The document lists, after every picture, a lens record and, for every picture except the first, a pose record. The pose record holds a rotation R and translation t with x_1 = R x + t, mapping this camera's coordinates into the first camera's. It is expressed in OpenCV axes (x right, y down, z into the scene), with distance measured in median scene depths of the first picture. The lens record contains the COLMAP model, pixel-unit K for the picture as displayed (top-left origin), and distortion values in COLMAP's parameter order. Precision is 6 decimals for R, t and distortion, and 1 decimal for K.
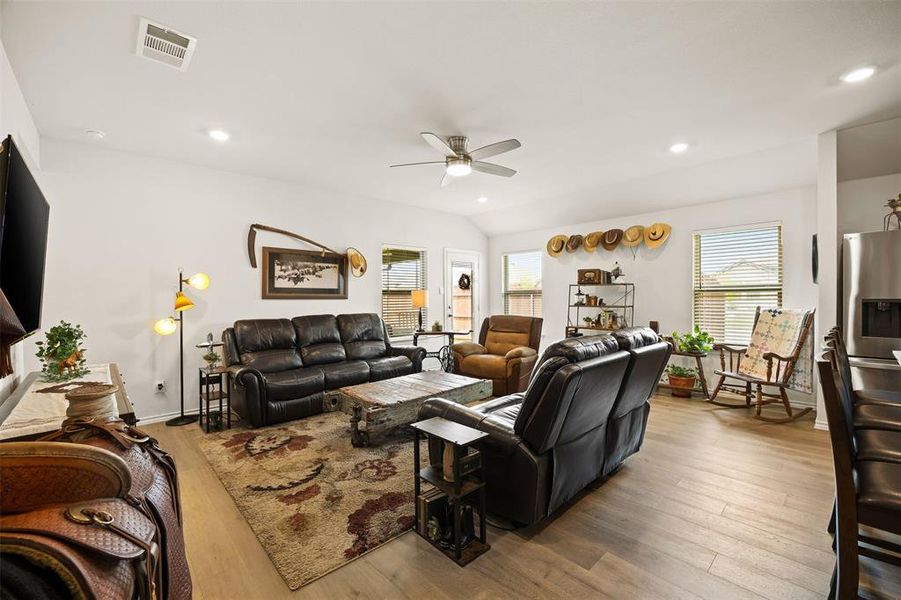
lens RADIAL K [[379.2, 0, 453.9], [0, 379.2, 301.1], [0, 0, 1]] dist [-0.008079, -0.000088]
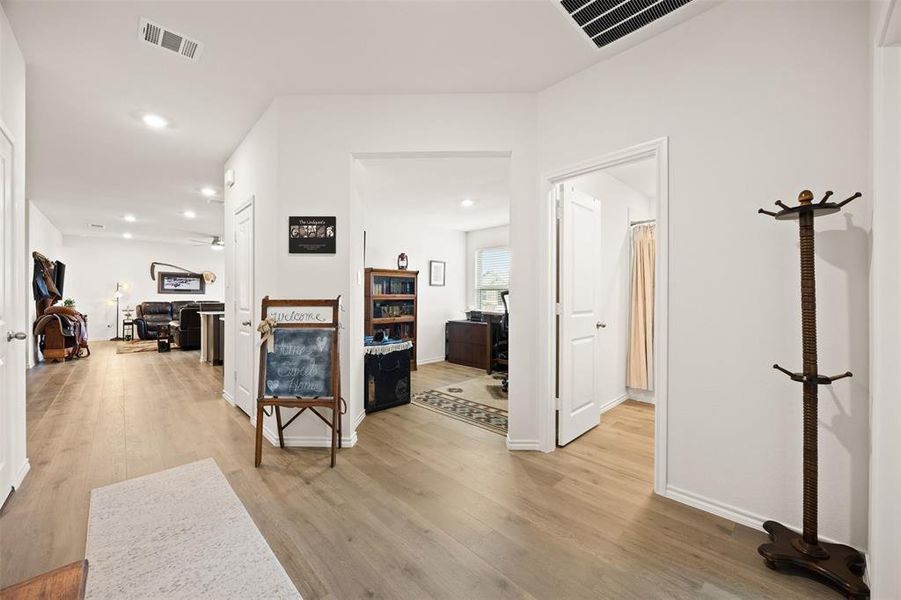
lens RADIAL K [[347.1, 0, 450.5], [0, 347.1, 300.0], [0, 0, 1]] dist [-0.000255, 0.000084]
pose [[0.999904, 0.010573, 0.008958, 1.202865], [-0.010538, 0.999937, -0.003984, 0.022729], [-0.008999, 0.003889, 0.999952, -1.096338]]
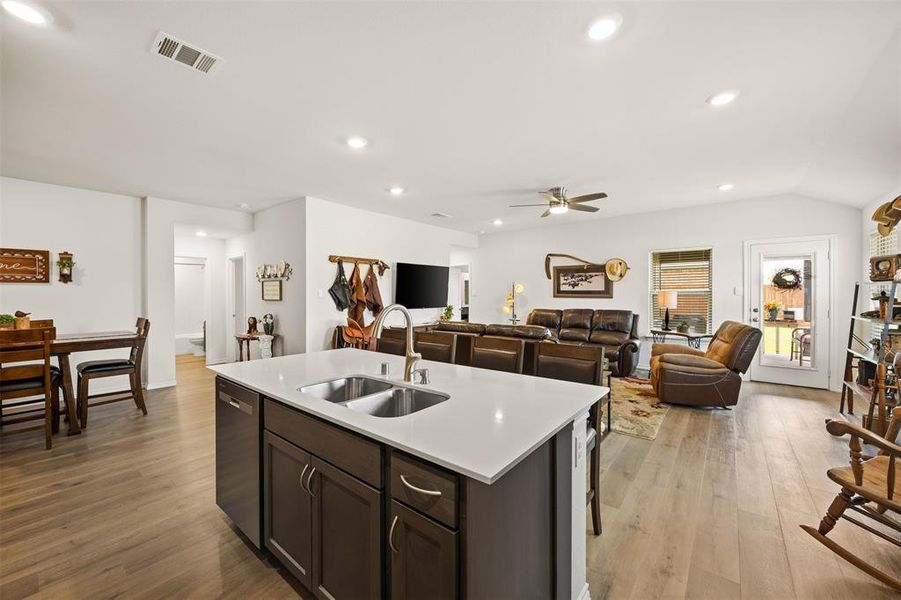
lens RADIAL K [[346.5, 0, 447.2], [0, 346.5, 295.5], [0, 0, 1]] dist [-0.002051, -0.000088]
pose [[0.131192, 0.011821, -0.991286, 0.881880], [-0.007862, 0.999910, 0.010883, -0.024894], [0.991326, 0.006366, 0.131274, 0.299241]]
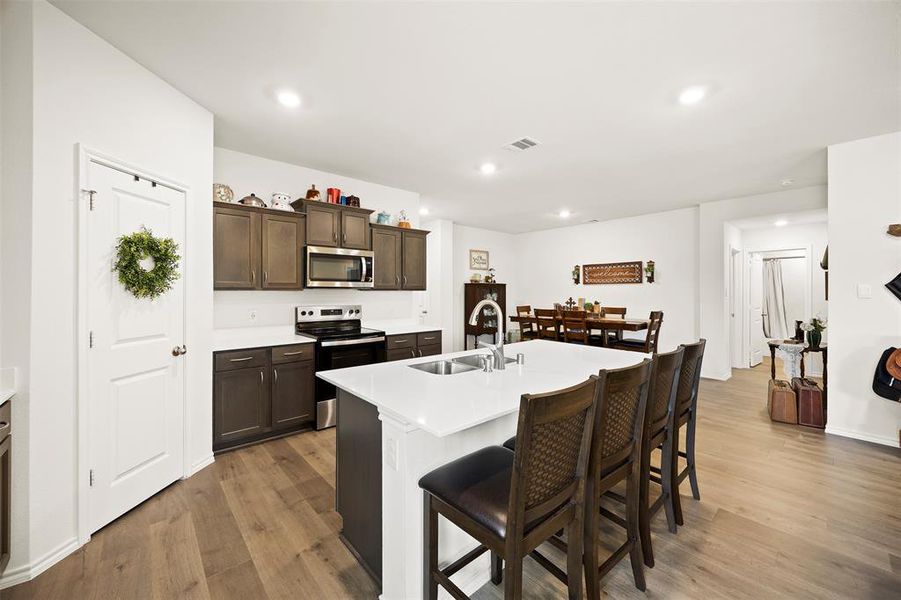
lens RADIAL K [[351.5, 0, 450.3], [0, 351.5, 290.3], [0, 0, 1]] dist [-0.000082, 0.000105]
pose [[-0.999672, 0.007501, 0.024493, 0.559731], [0.007668, 0.999948, 0.006738, -0.027447], [-0.024441, 0.006924, -0.999677, 0.721512]]
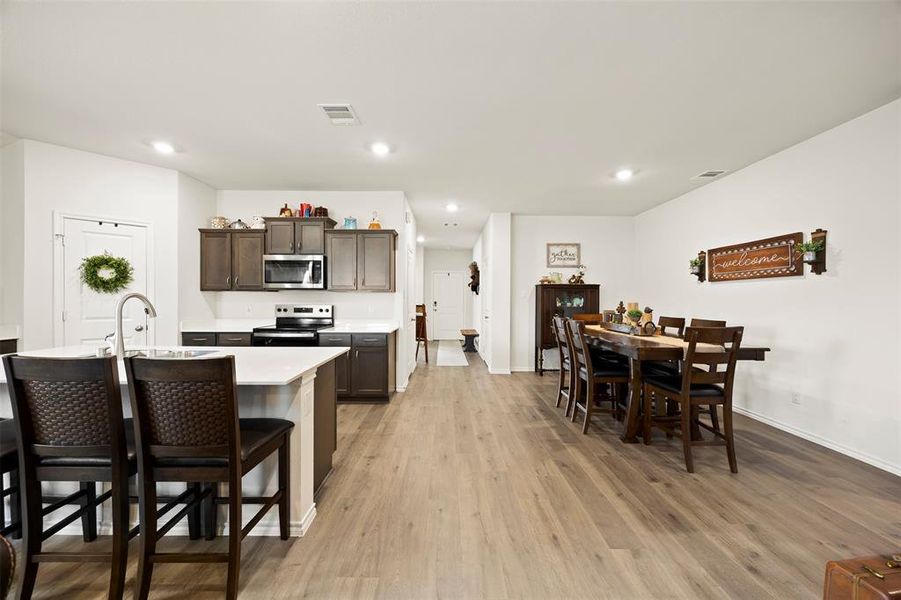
lens RADIAL K [[347.1, 0, 450.5], [0, 347.1, 300.0], [0, 0, 1]] dist [-0.000255, 0.000084]
pose [[-0.735963, 0.002785, 0.677016, -0.063702], [0.009470, 0.999936, 0.006180, -0.003481], [-0.676955, 0.010960, -0.735942, 0.341218]]
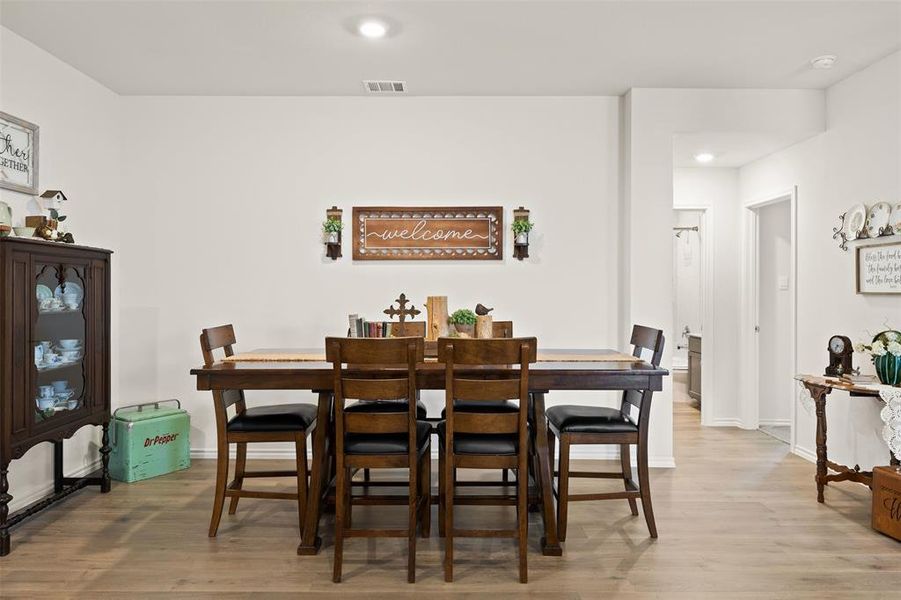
lens RADIAL K [[626.7, 0, 450.9], [0, 626.7, 288.6], [0, 0, 1]] dist [-0.004006, -0.000613]
pose [[-0.682809, 0.003498, -0.730588, 0.635992], [-0.005152, 0.999941, 0.009603, -0.004590], [0.730579, 0.010321, -0.682751, 0.012902]]
